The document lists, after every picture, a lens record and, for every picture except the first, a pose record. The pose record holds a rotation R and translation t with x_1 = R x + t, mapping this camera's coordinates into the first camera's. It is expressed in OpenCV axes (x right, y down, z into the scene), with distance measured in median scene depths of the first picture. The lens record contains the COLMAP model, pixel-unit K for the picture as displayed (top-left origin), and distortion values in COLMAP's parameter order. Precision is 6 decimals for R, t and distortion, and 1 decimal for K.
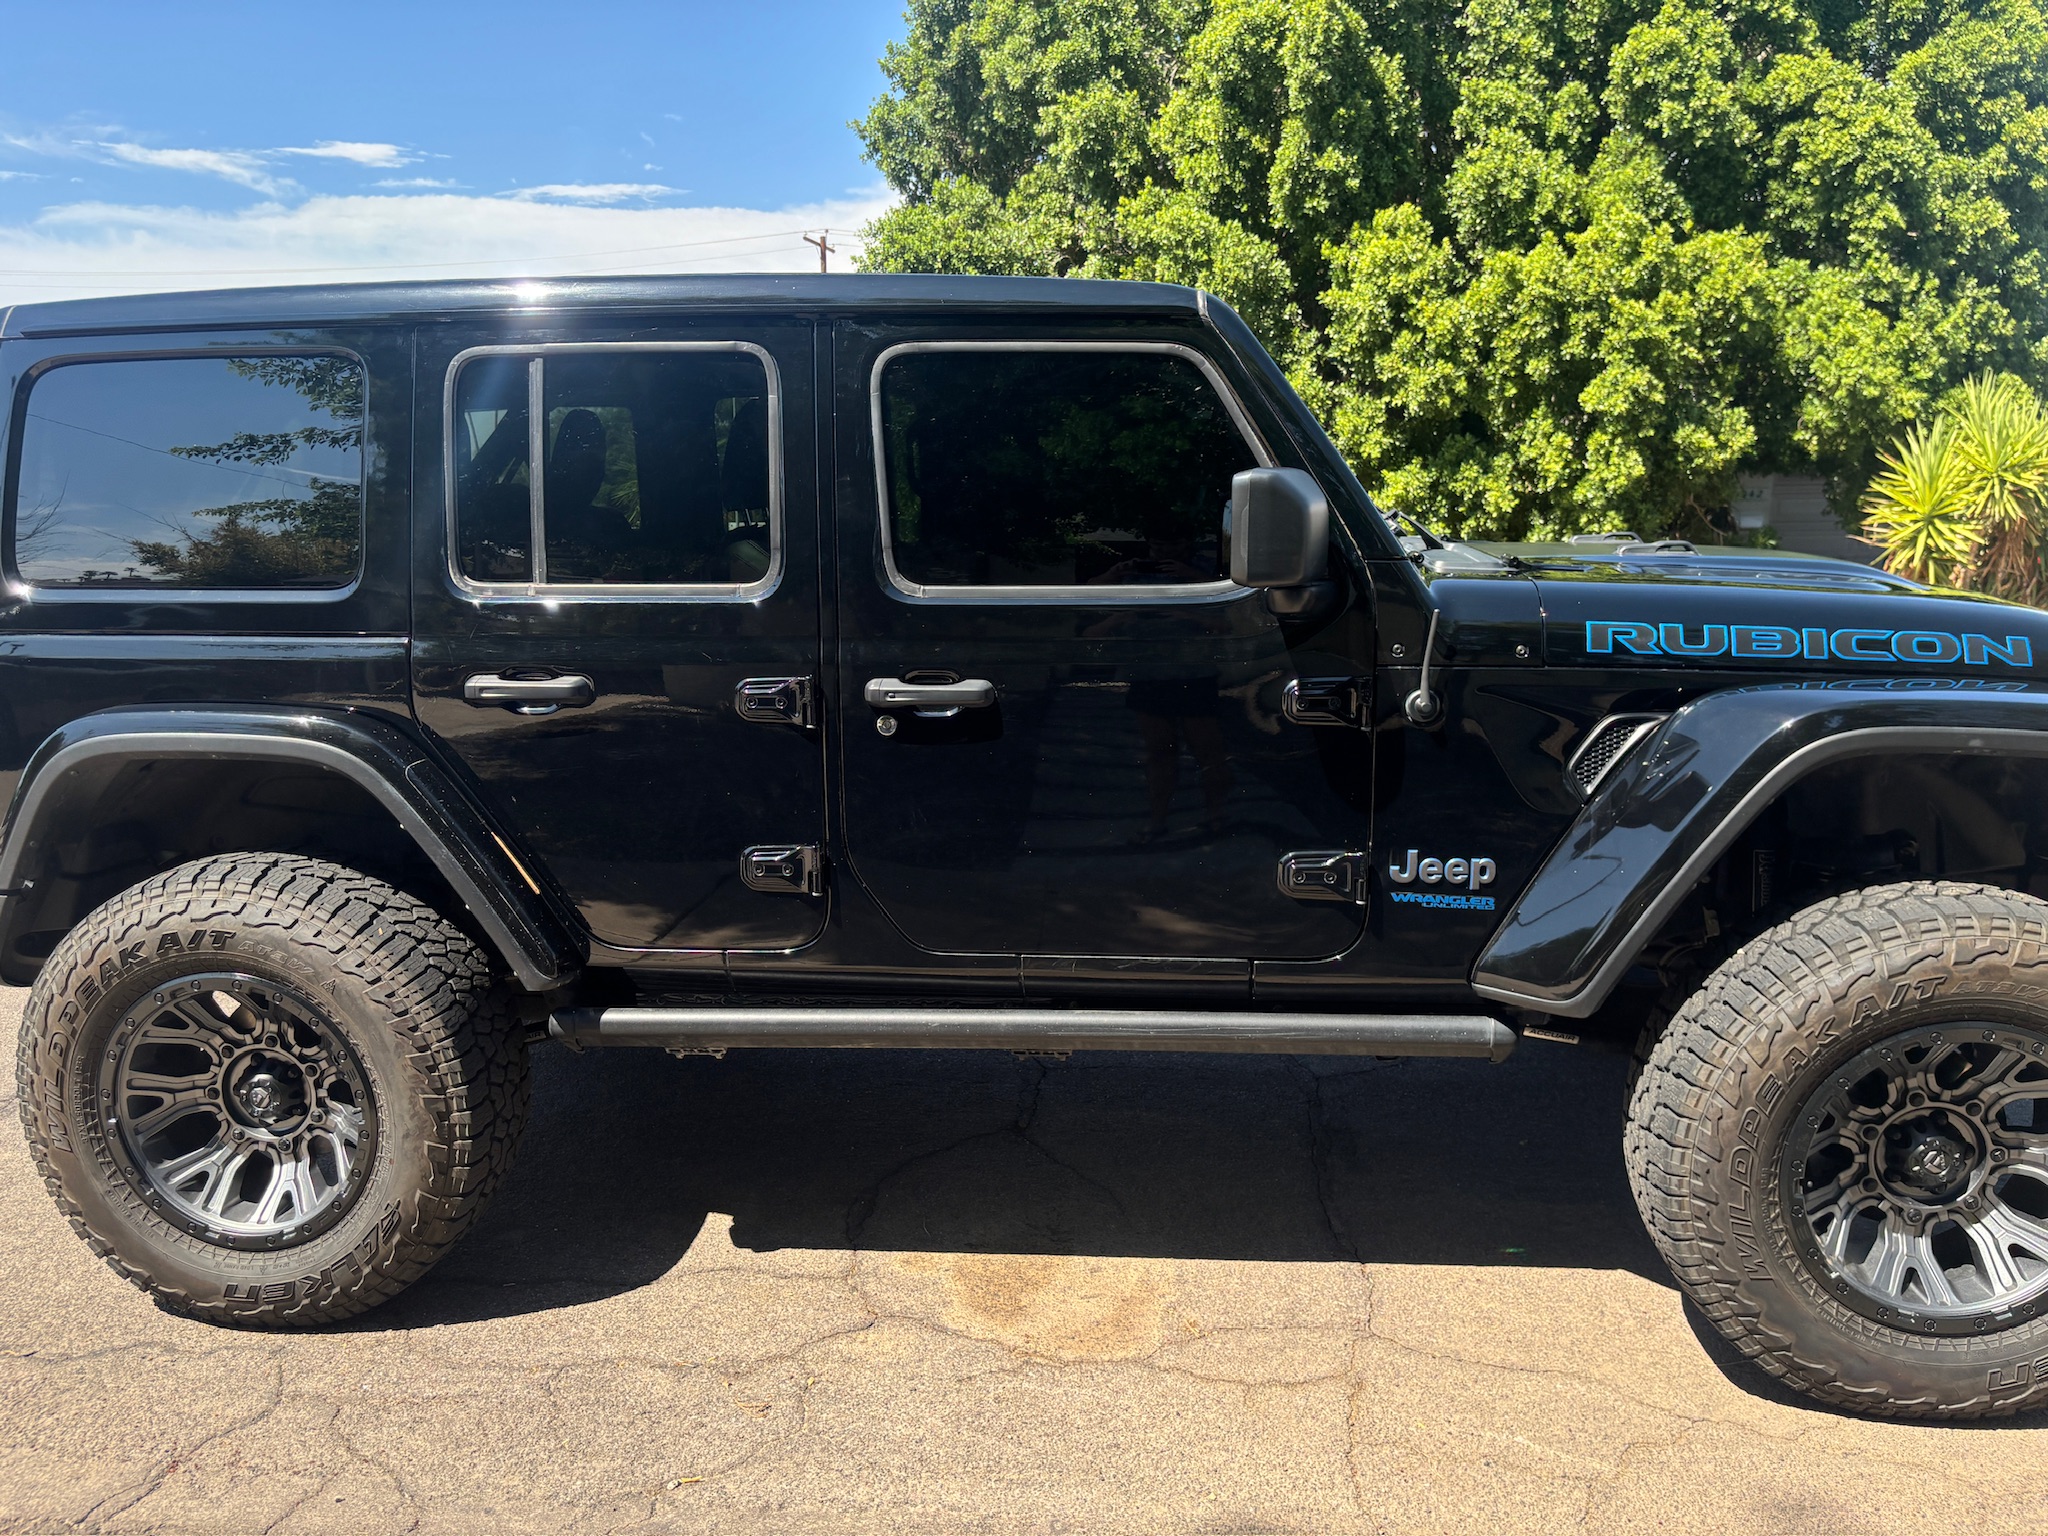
lens RADIAL K [[1553.1, 0, 1020.7], [0, 1553.1, 750.1], [0, 0, 1]] dist [0.032647, -0.045306]
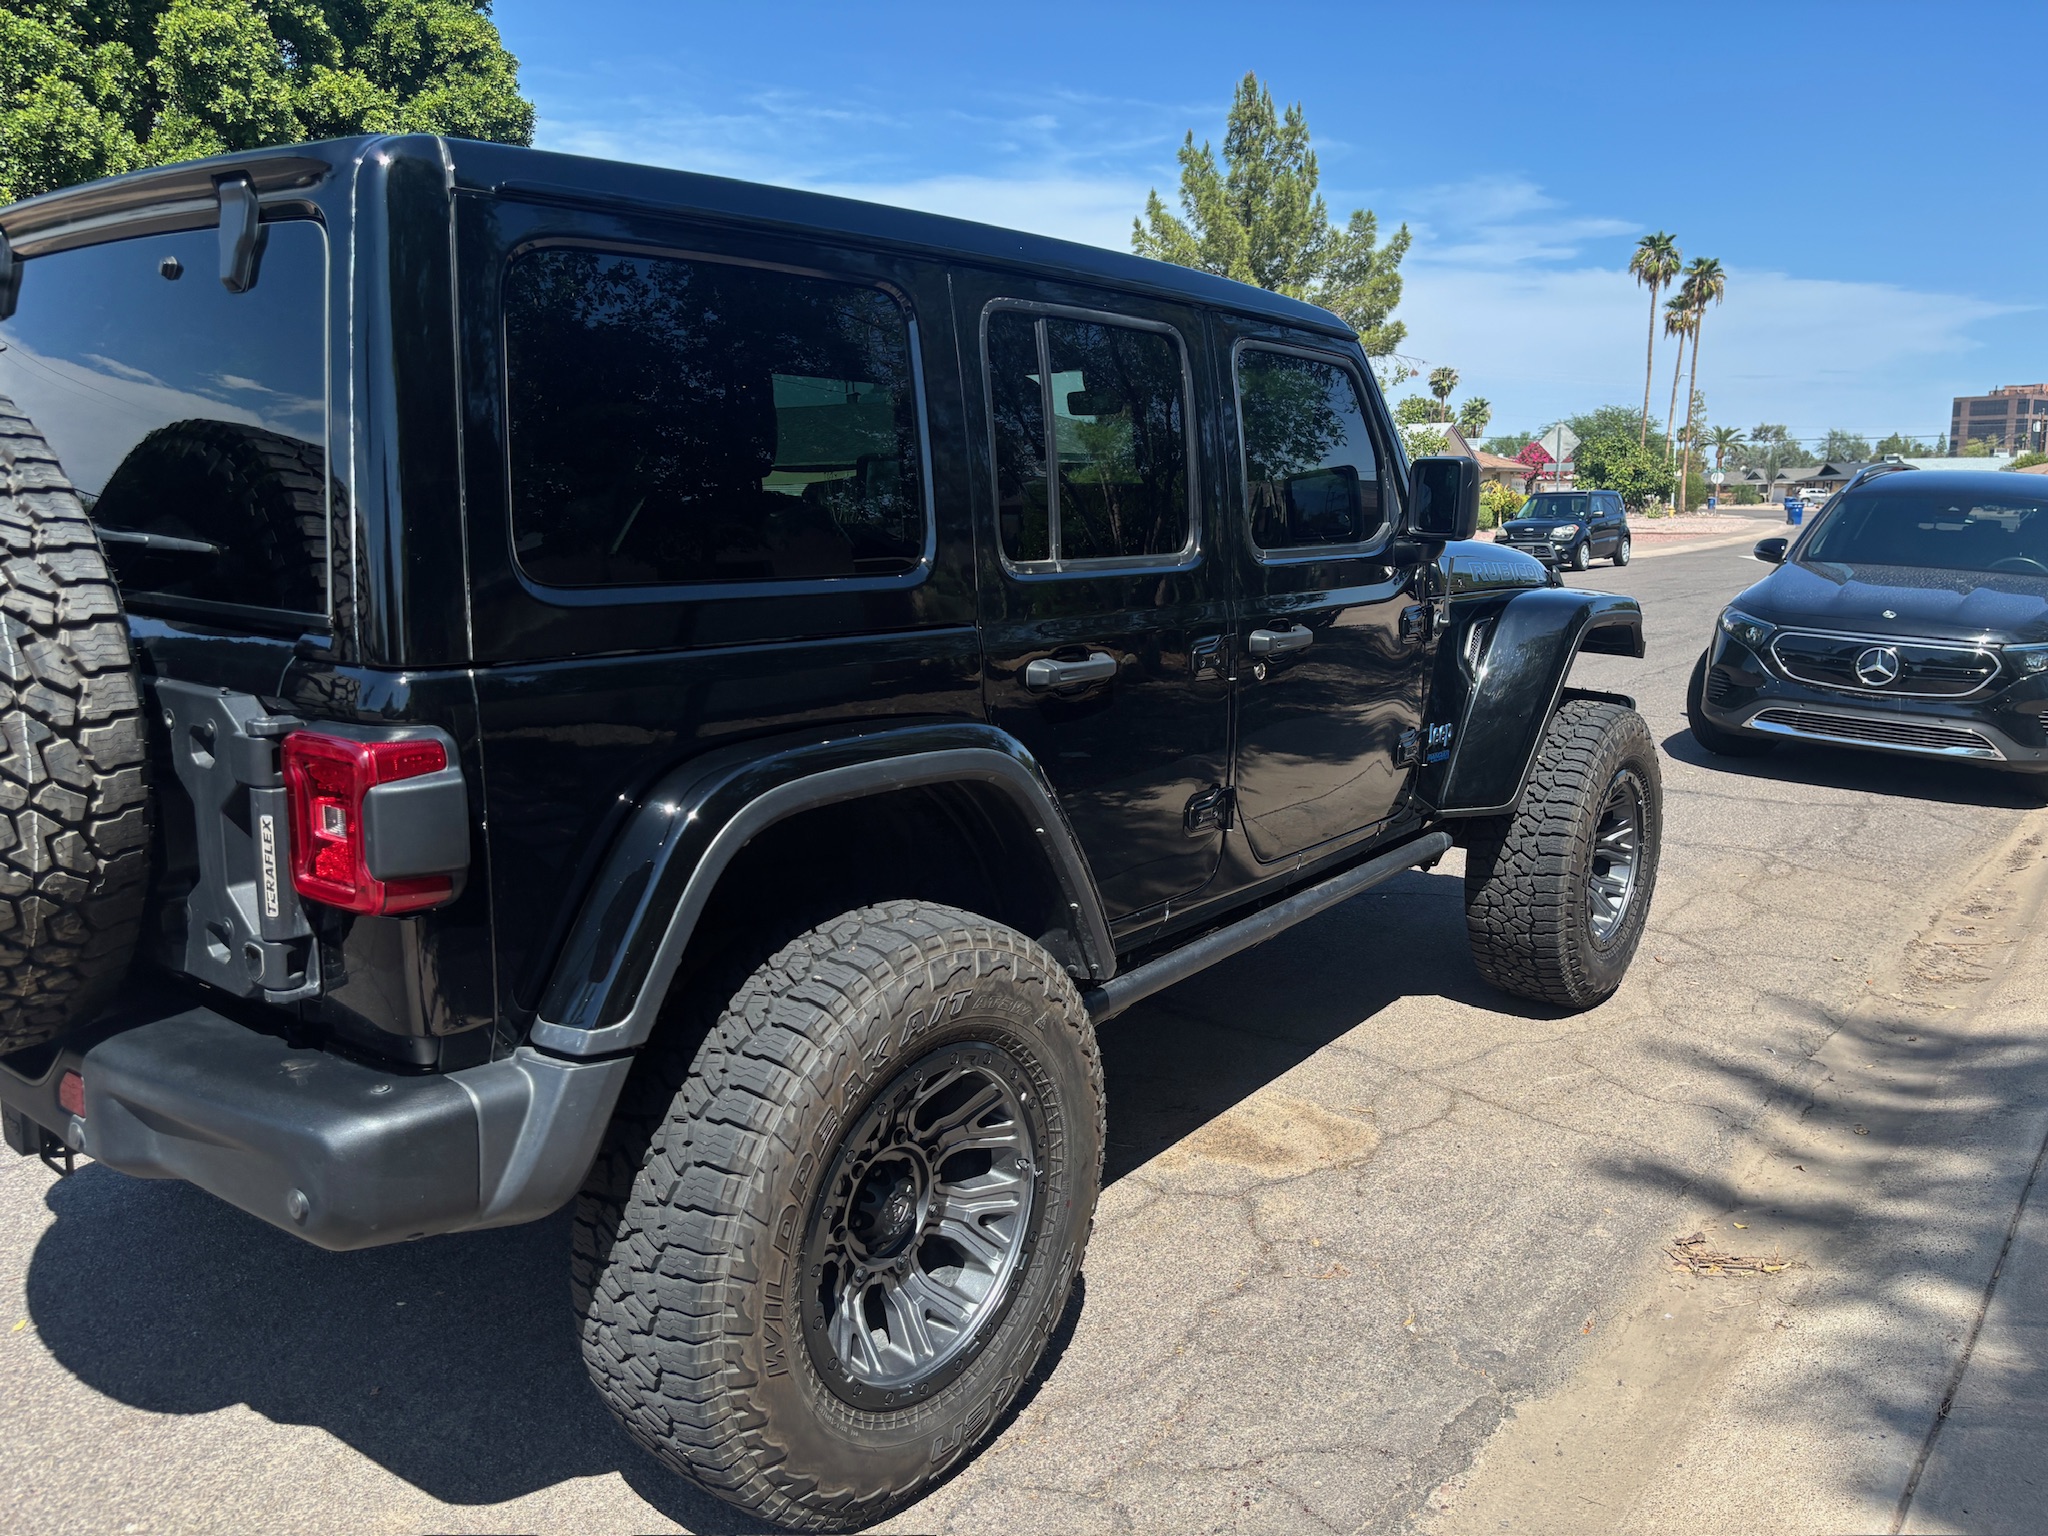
lens RADIAL K [[1552.0, 0, 1025.7], [0, 1552.0, 744.9], [0, 0, 1]] dist [0.006553, 0.000953]
pose [[0.539574, -0.126569, 0.832370, -1.094659], [0.129404, 0.989356, 0.066556, -0.058086], [-0.831934, 0.071800, 0.550210, 0.496195]]
